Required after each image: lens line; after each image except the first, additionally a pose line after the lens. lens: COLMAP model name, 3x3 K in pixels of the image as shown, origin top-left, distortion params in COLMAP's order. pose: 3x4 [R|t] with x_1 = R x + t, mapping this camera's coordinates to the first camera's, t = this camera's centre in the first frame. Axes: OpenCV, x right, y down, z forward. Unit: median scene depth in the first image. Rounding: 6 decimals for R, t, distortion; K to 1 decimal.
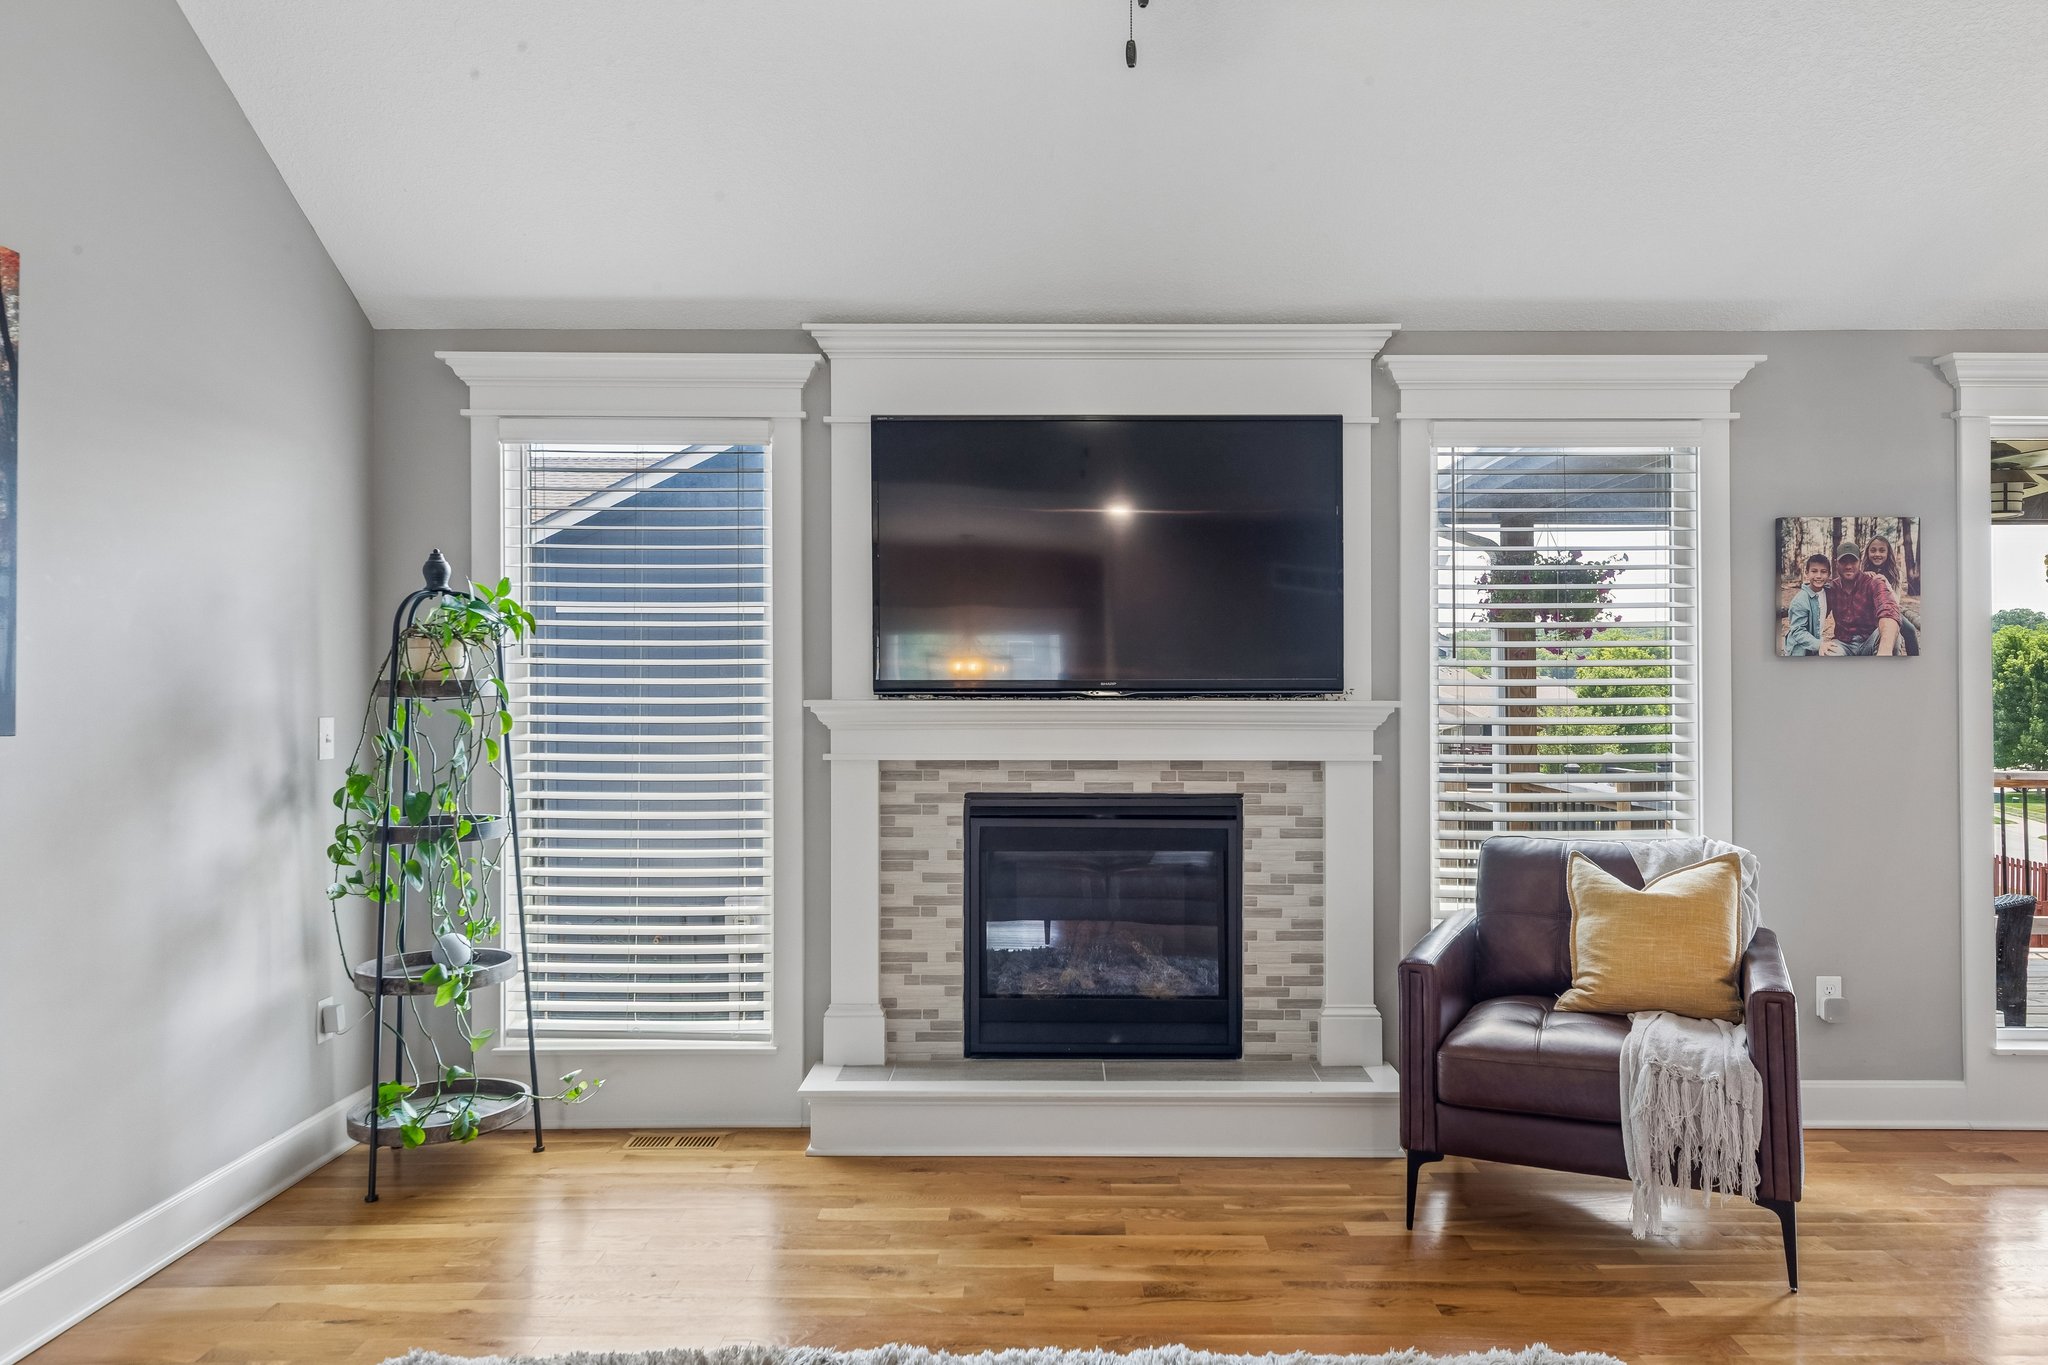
lens RADIAL K [[1366.8, 0, 1031.6], [0, 1366.8, 685.9], [0, 0, 1]] dist [0.006602, -0.000631]
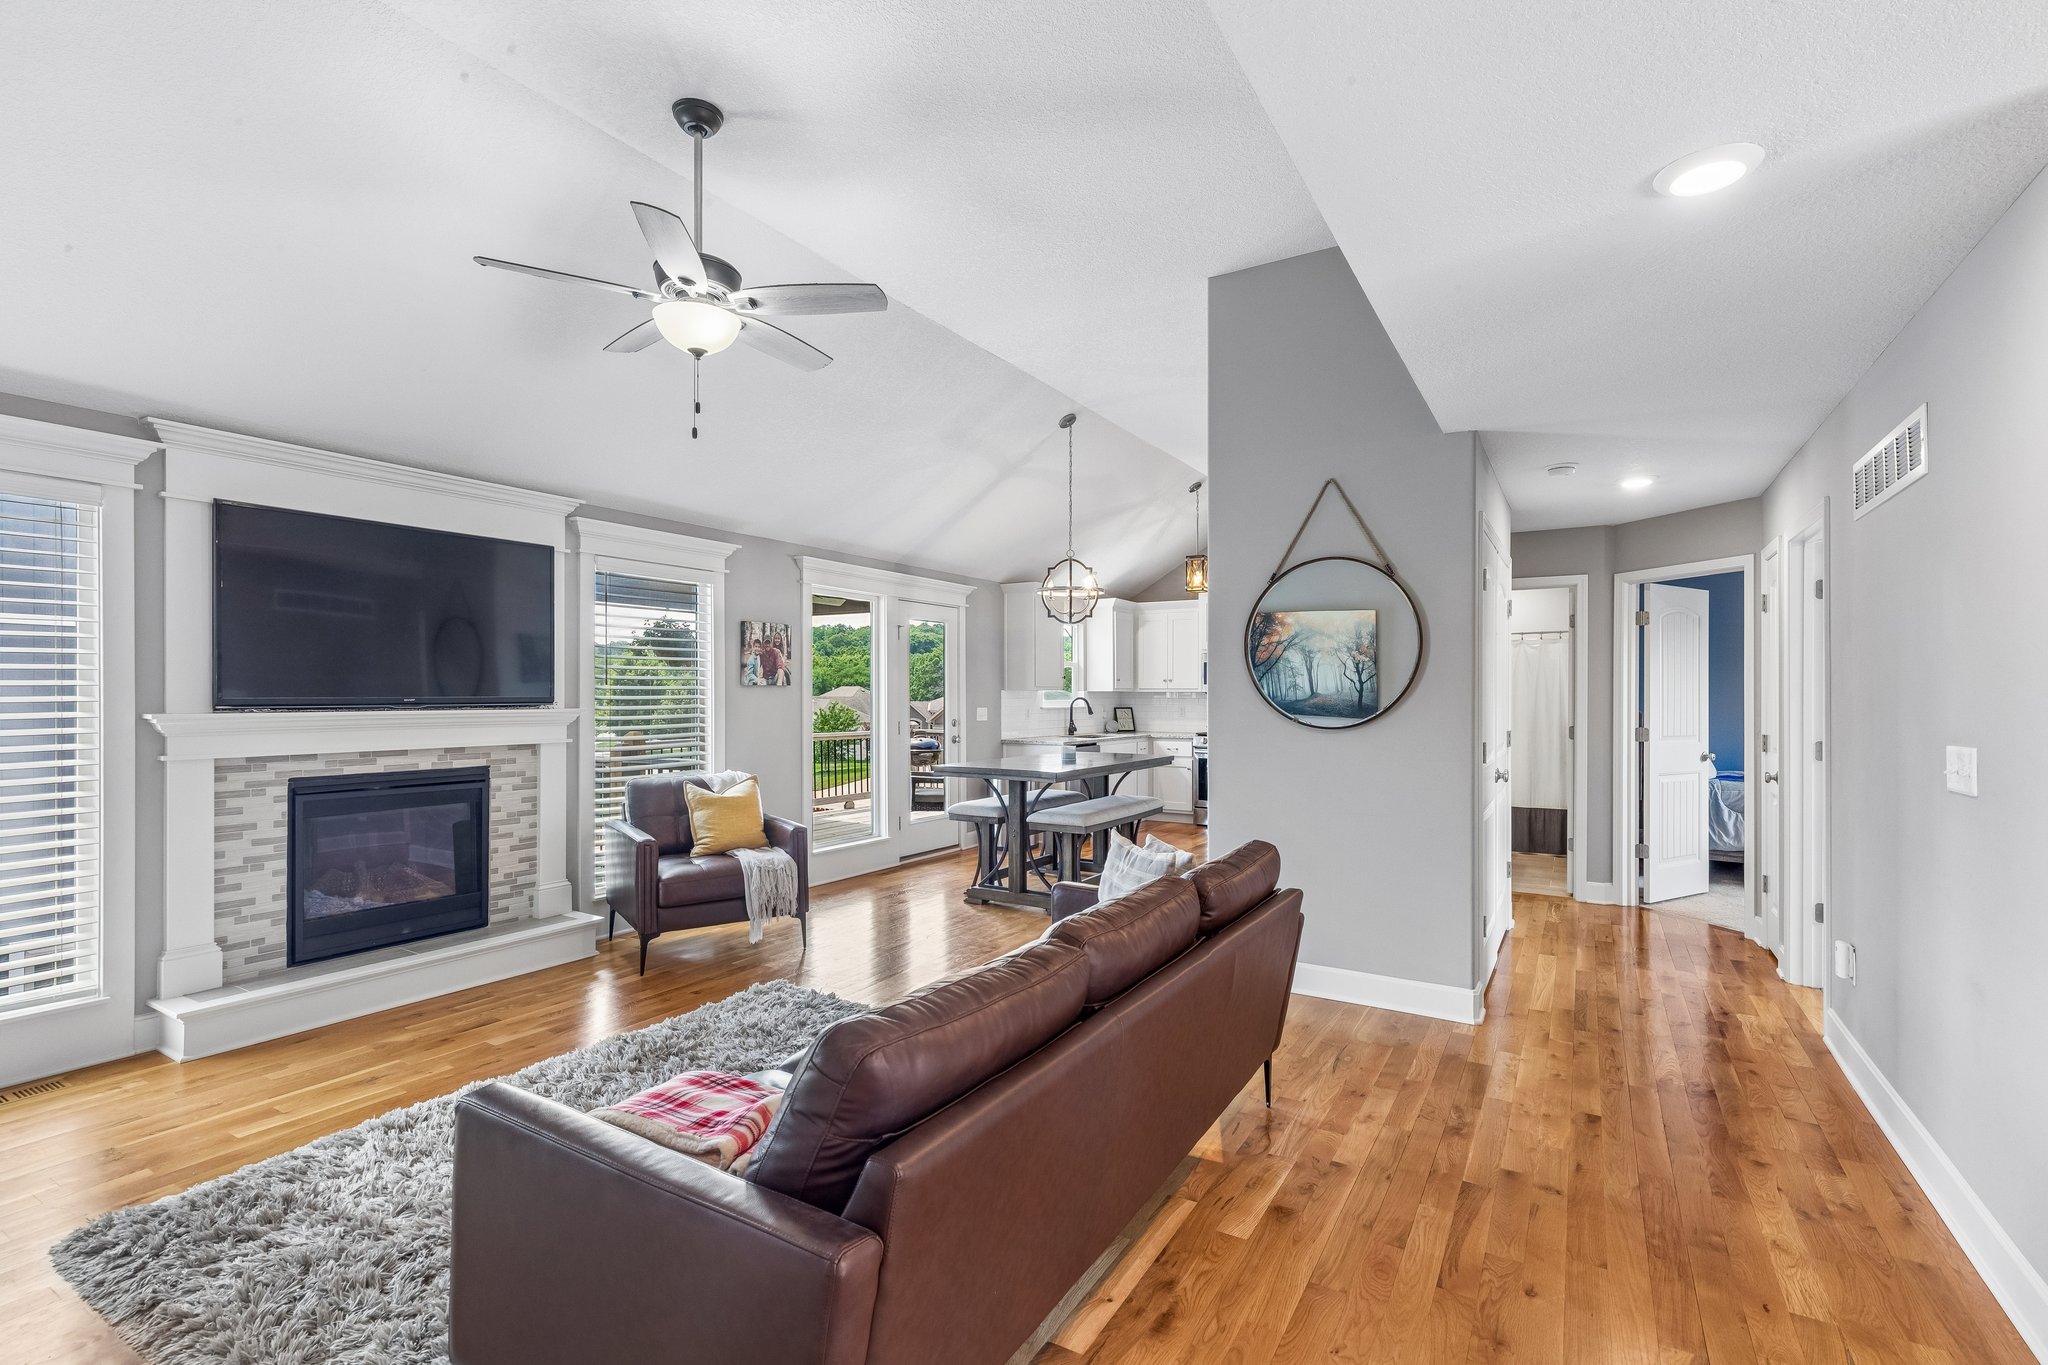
lens RADIAL K [[937.2, 0, 1023.6], [0, 937.2, 691.3], [0, 0, 1]] dist [0.003783, -0.000894]
pose [[0.519369, 0.001901, 0.854548, -0.483890], [-0.005035, 0.999987, 0.000836, -0.015666], [-0.854535, -0.004737, 0.519372, -0.142928]]
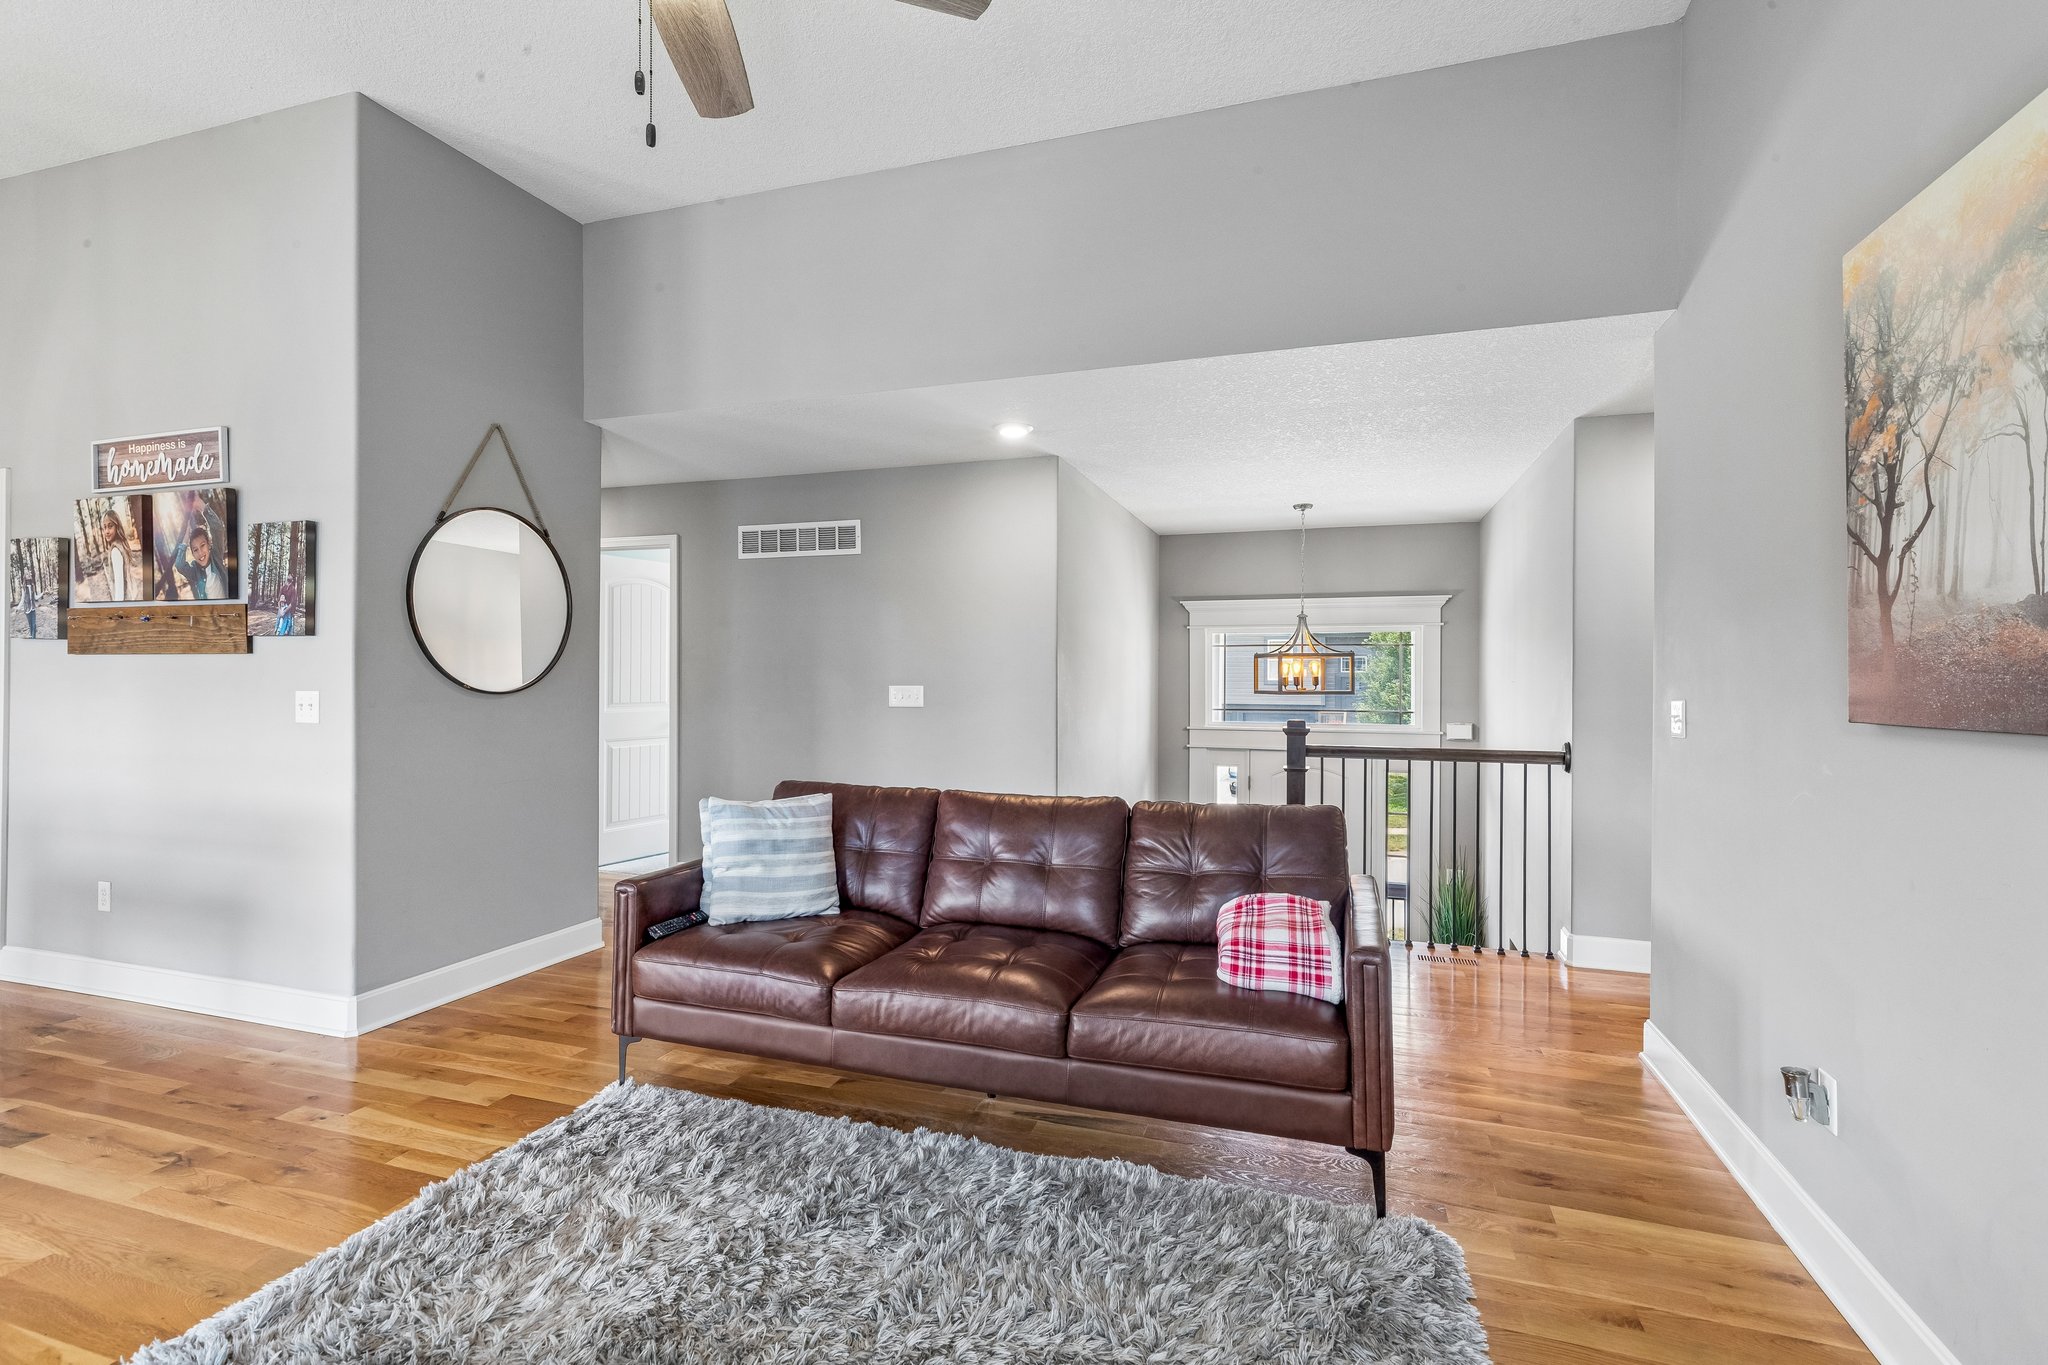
lens RADIAL K [[937.2, 0, 1022.2], [0, 937.2, 671.8], [0, 0, 1]] dist [0.003783, -0.000894]
pose [[-0.945349, -0.005980, 0.326004, -0.253327], [-0.007997, 0.999956, -0.004846, 0.002409], [-0.325961, -0.007189, -0.945356, 0.828878]]
